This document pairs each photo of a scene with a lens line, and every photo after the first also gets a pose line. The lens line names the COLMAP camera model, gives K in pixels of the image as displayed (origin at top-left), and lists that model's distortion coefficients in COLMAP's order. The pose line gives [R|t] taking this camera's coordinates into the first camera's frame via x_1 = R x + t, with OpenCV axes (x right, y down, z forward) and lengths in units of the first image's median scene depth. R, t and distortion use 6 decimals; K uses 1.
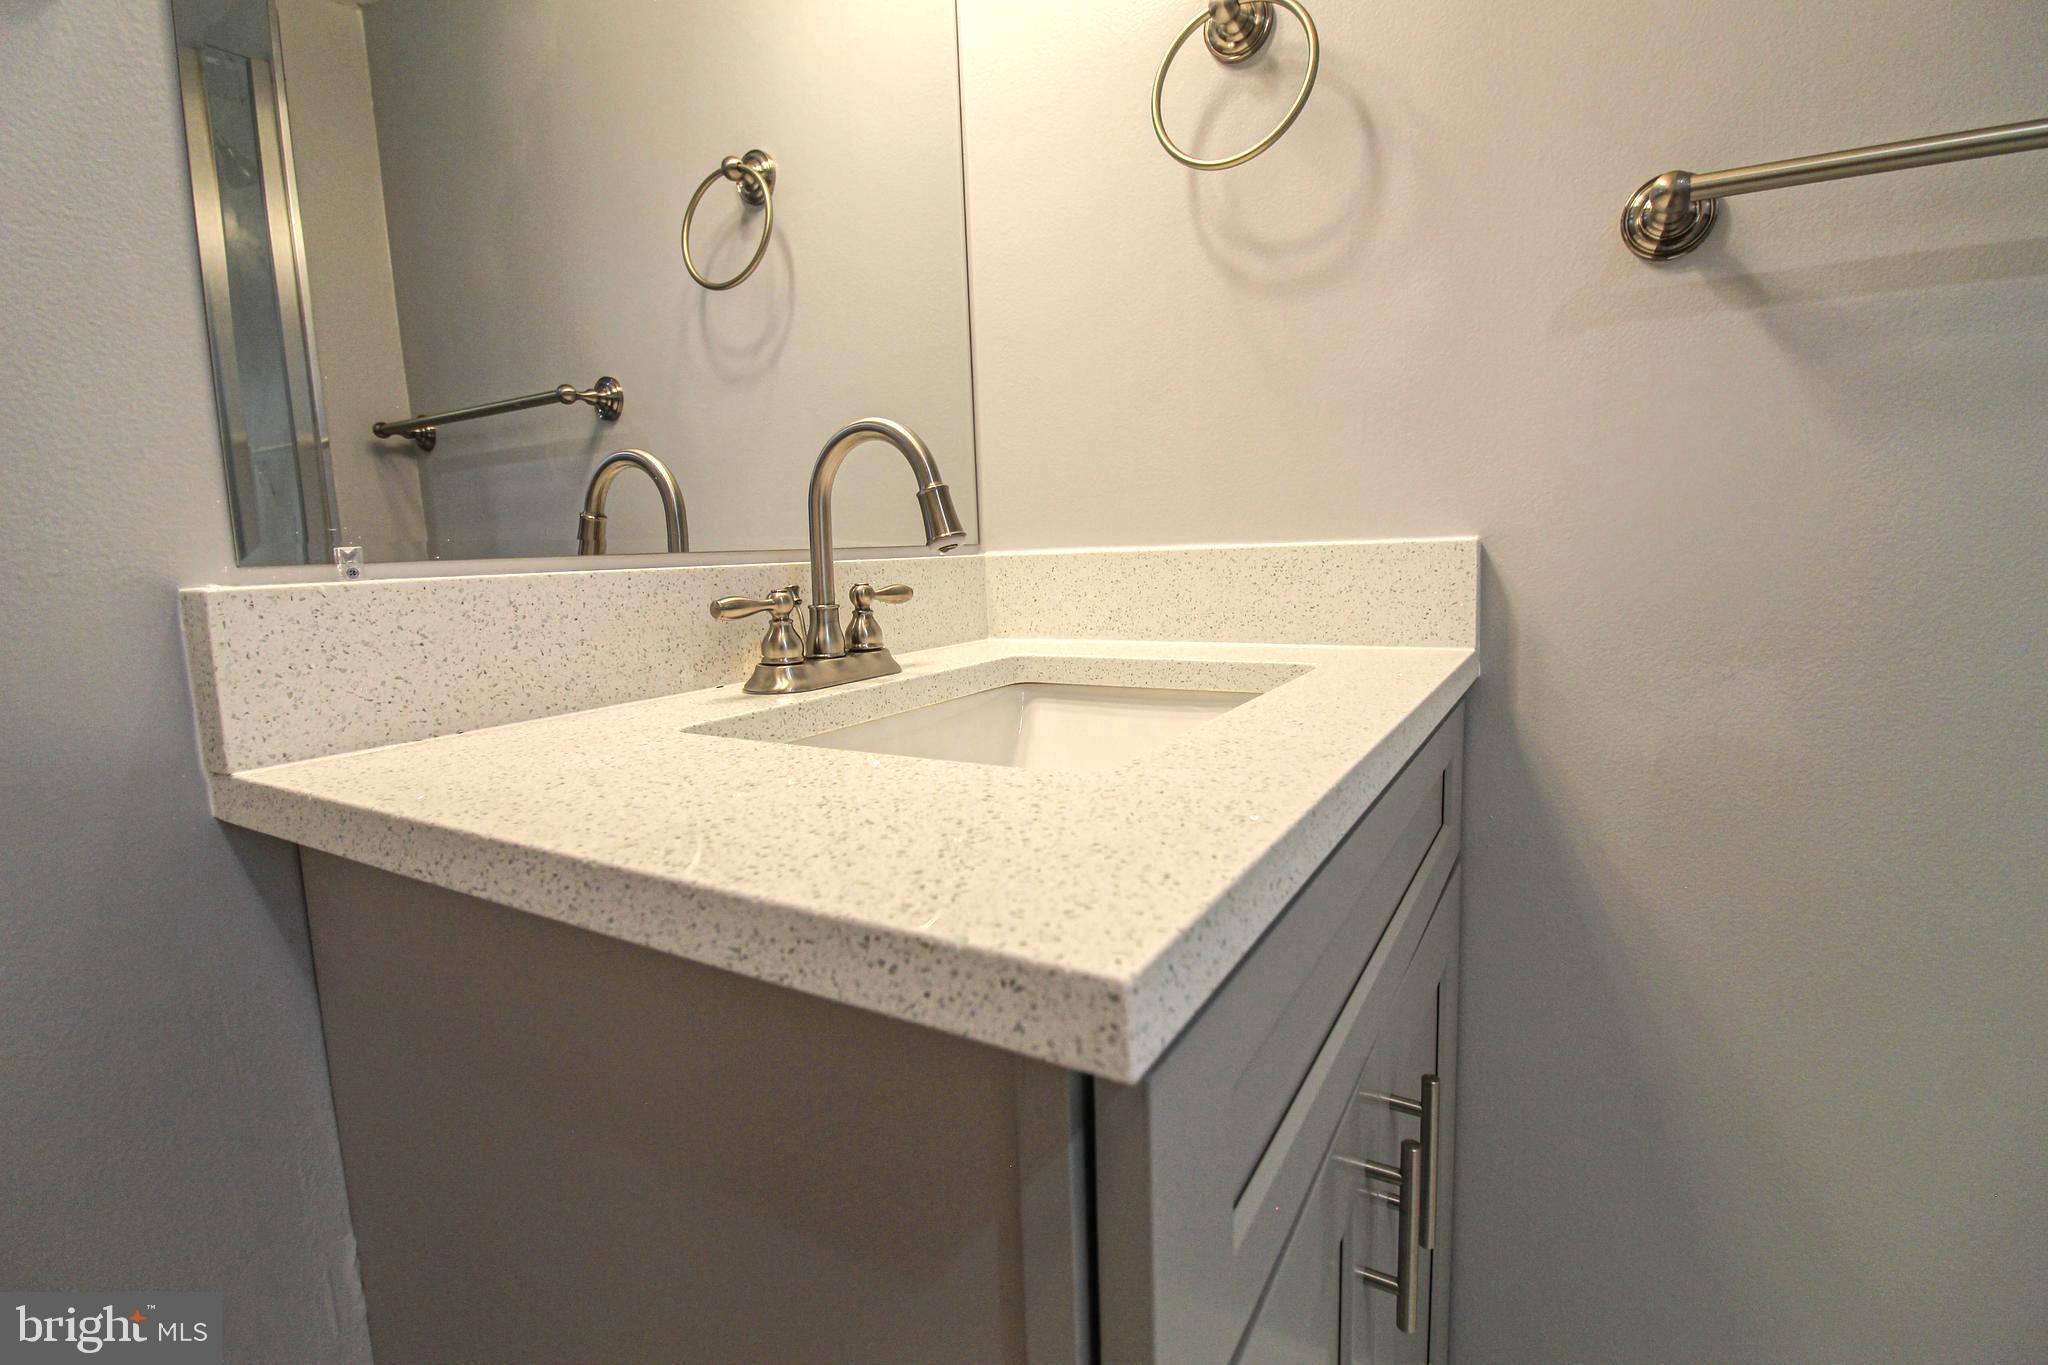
lens RADIAL K [[933.4, 0, 1031.1], [0, 933.4, 675.5], [0, 0, 1]] dist [-0.012250, -0.003813]
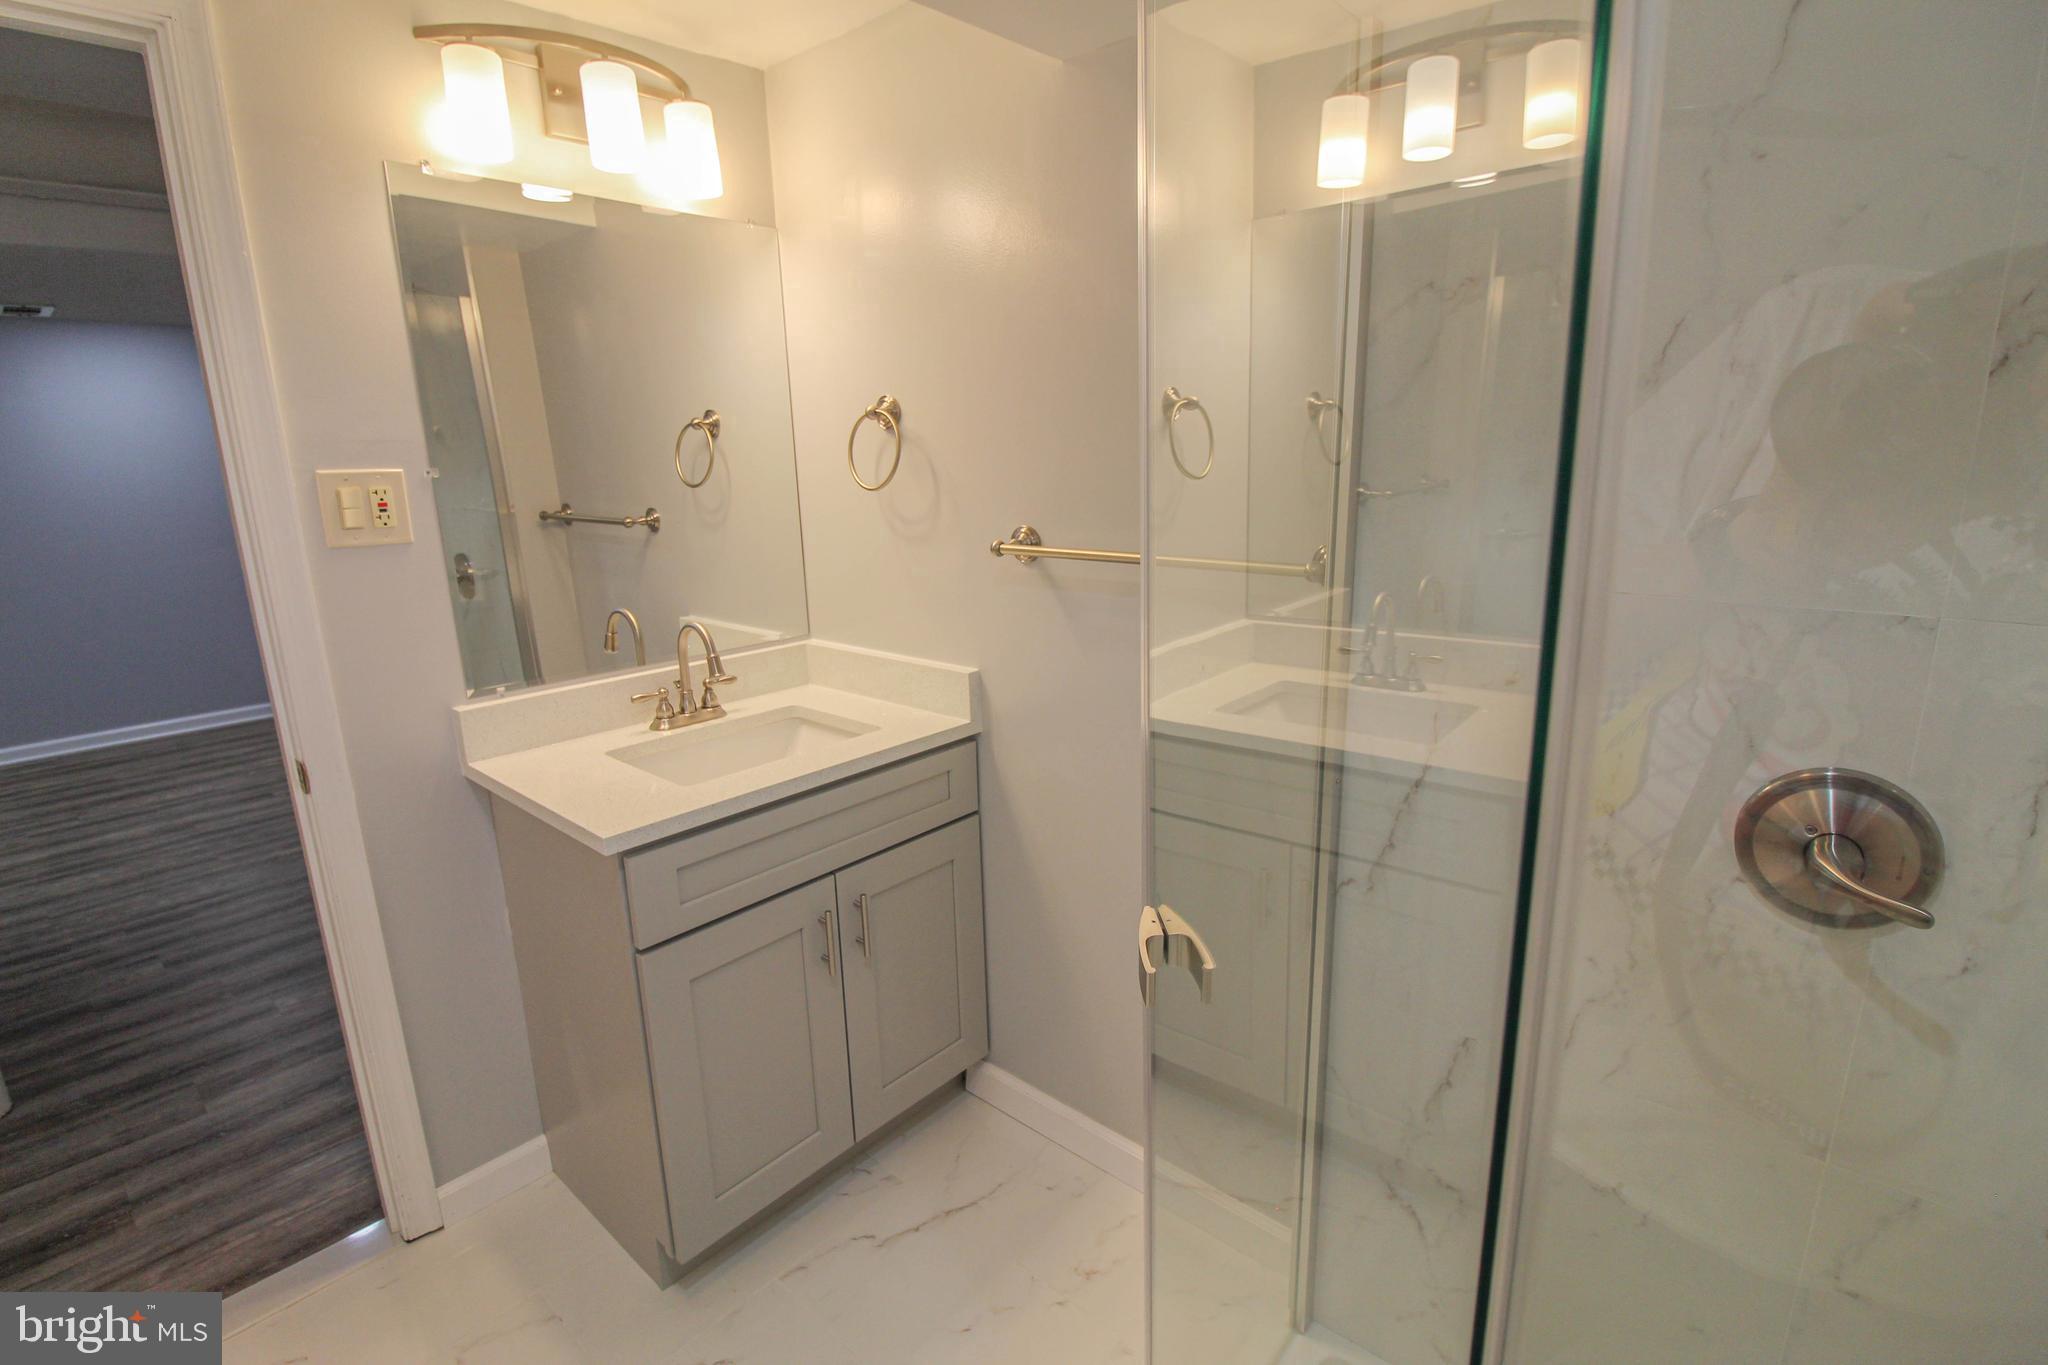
lens RADIAL K [[933.4, 0, 1045.9], [0, 933.4, 652.2], [0, 0, 1]] dist [-0.012250, -0.003813]
pose [[0.986676, 0.047482, -0.155612, 0.967797], [-0.033651, 0.995342, 0.090341, -0.385816], [0.159176, -0.083901, 0.983679, -1.102862]]
